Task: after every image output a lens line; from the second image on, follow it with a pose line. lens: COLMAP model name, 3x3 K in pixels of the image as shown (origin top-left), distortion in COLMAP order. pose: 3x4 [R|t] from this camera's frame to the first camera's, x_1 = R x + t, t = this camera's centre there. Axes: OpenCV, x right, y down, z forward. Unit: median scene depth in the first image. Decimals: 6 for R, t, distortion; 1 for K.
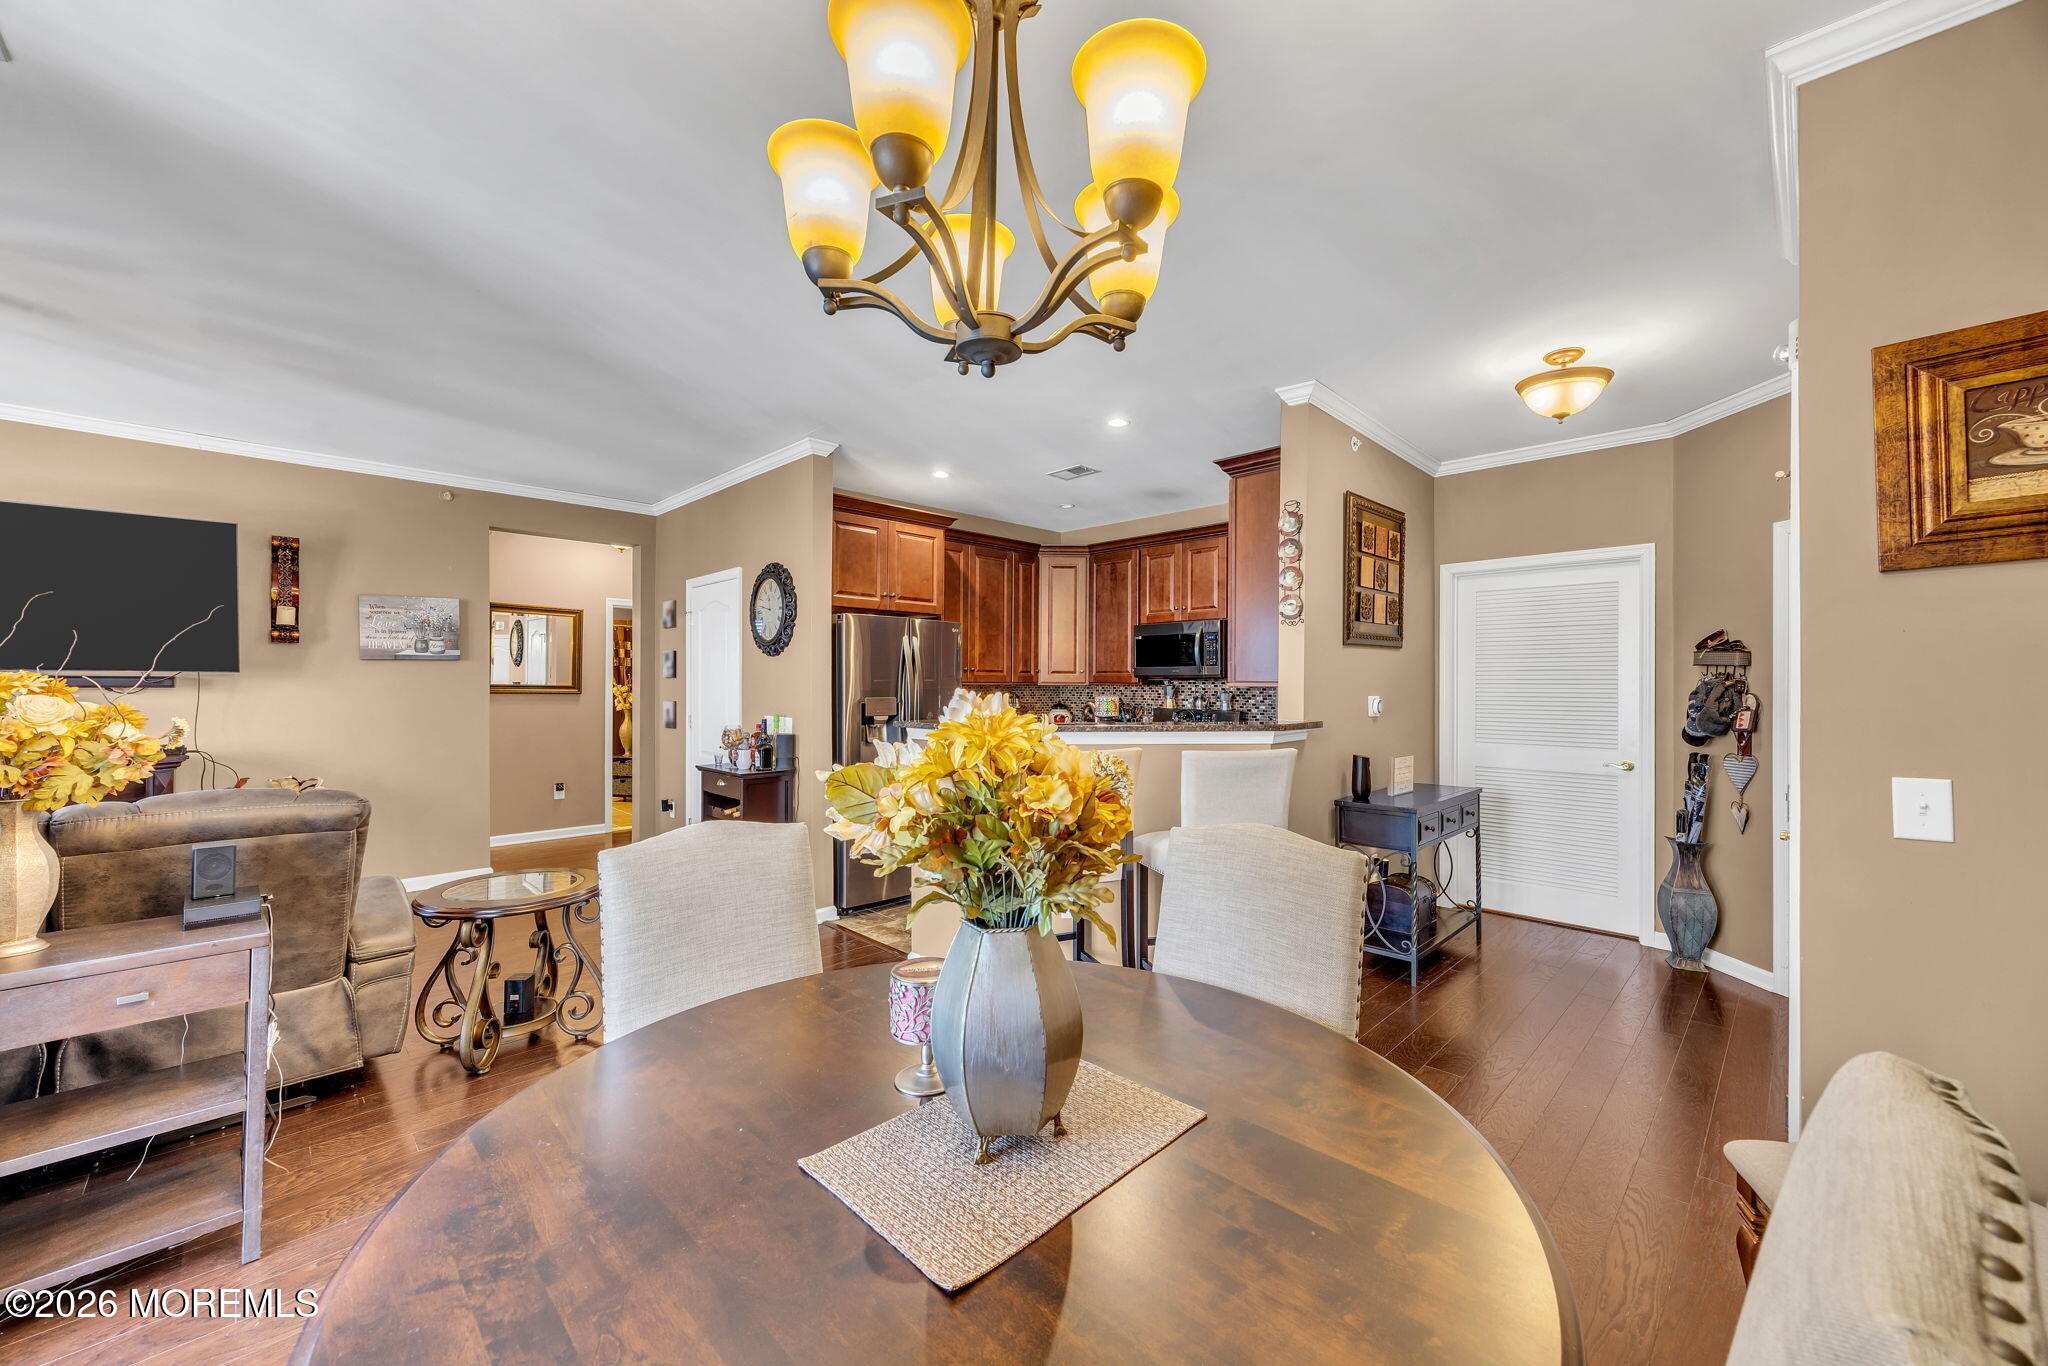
lens RADIAL K [[782.3, 0, 1029.4], [0, 782.3, 683.6], [0, 0, 1]] dist [0.000400, 0.000121]
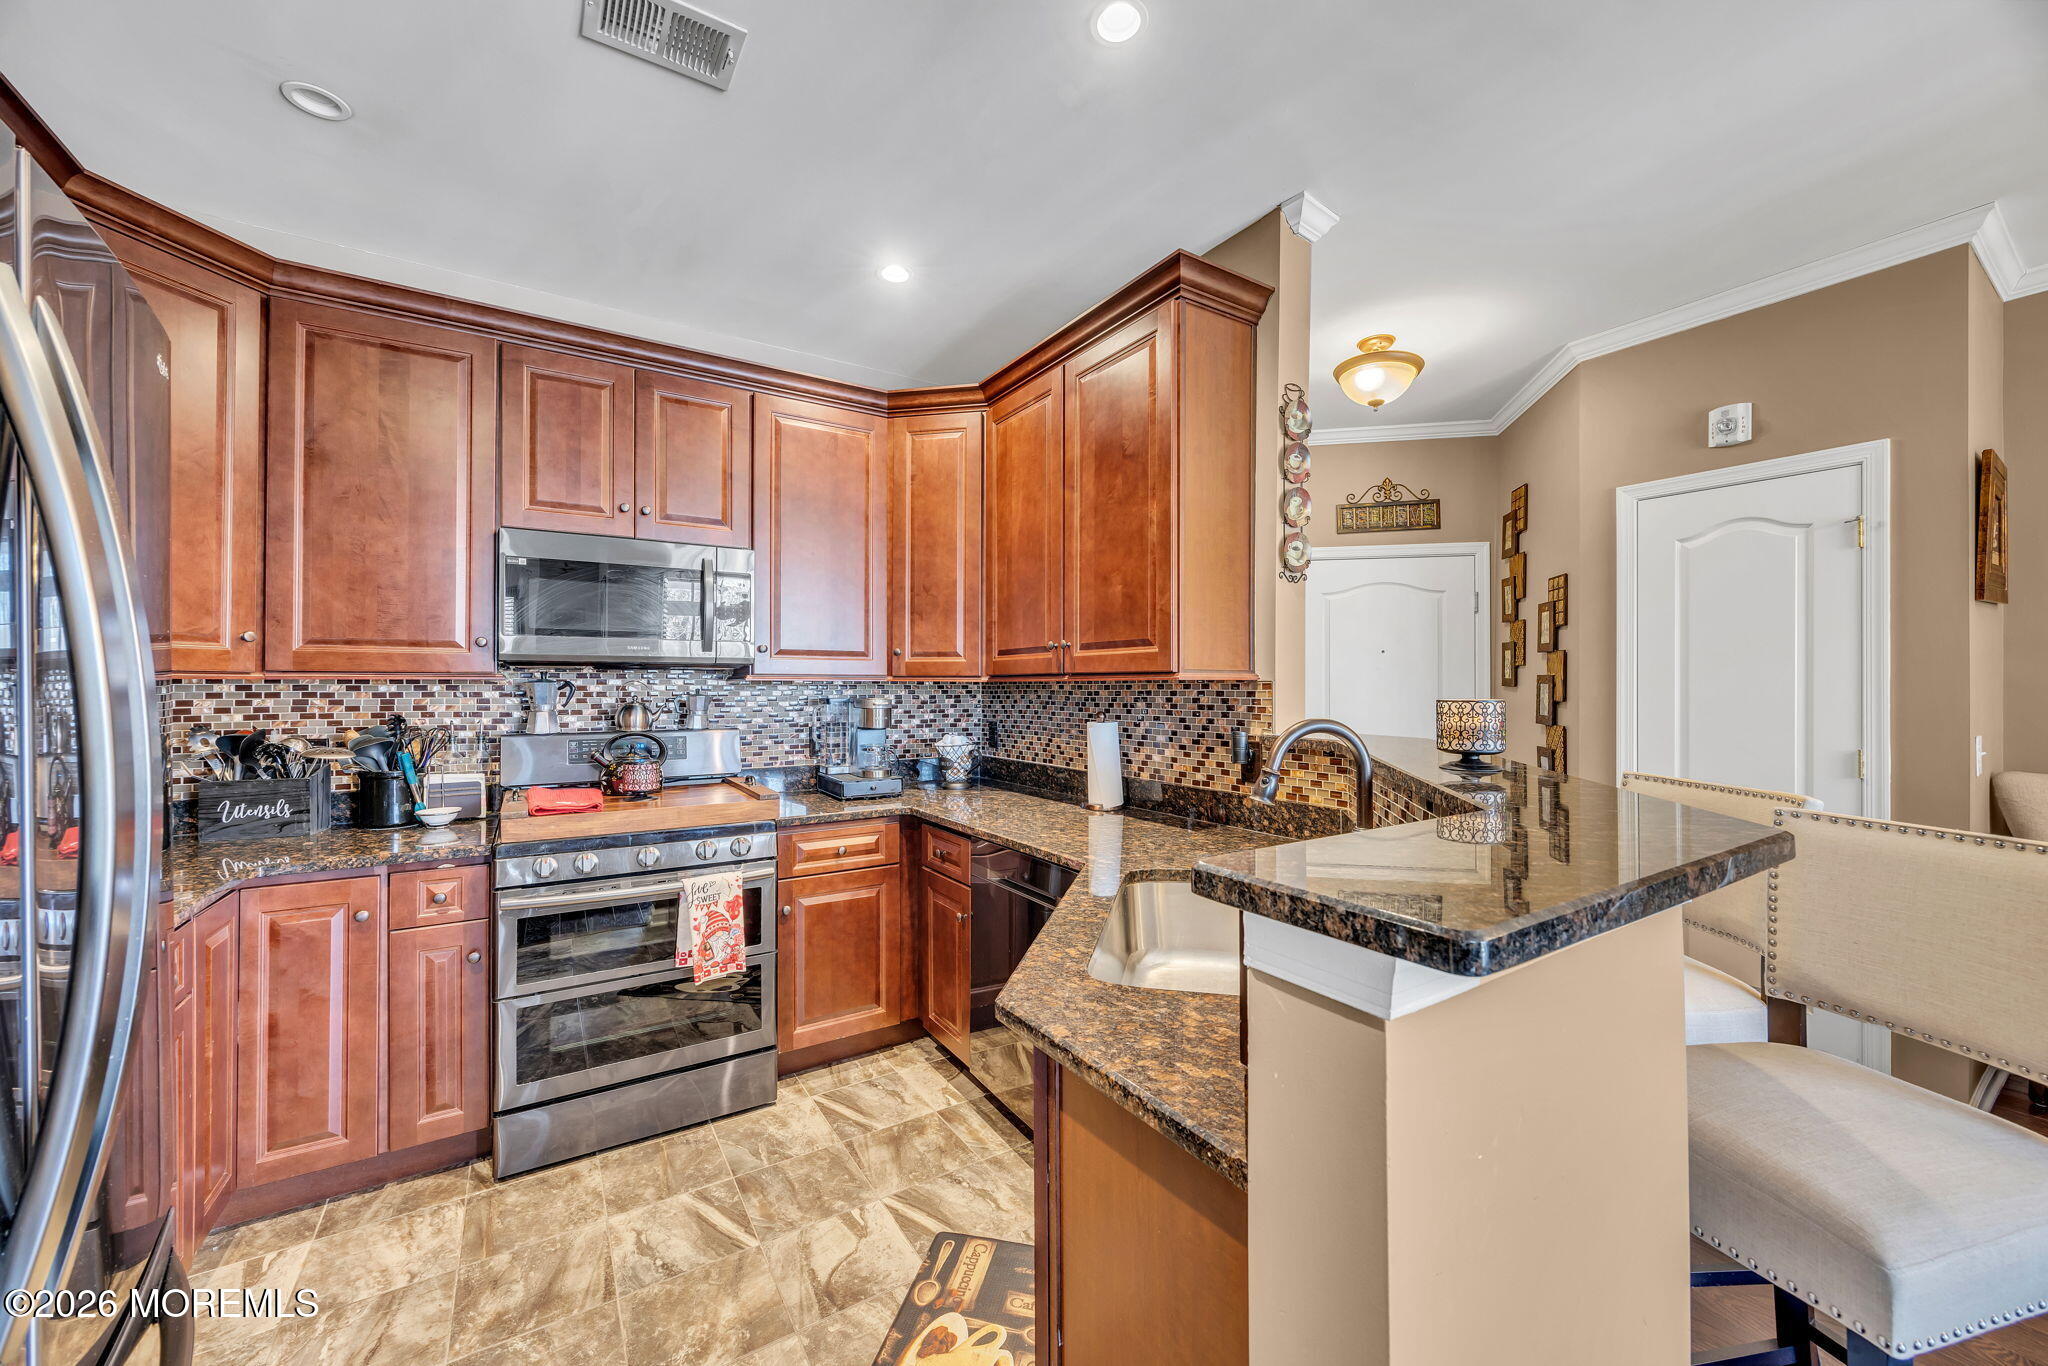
lens RADIAL K [[785.8, 0, 1032.6], [0, 785.8, 679.7], [0, 0, 1]] dist [-0.001360, 0.000038]
pose [[0.207445, 0.004916, 0.978234, -0.262661], [0.000542, 0.999987, -0.005141, 0.005745], [-0.978246, 0.001597, 0.207440, 0.867022]]
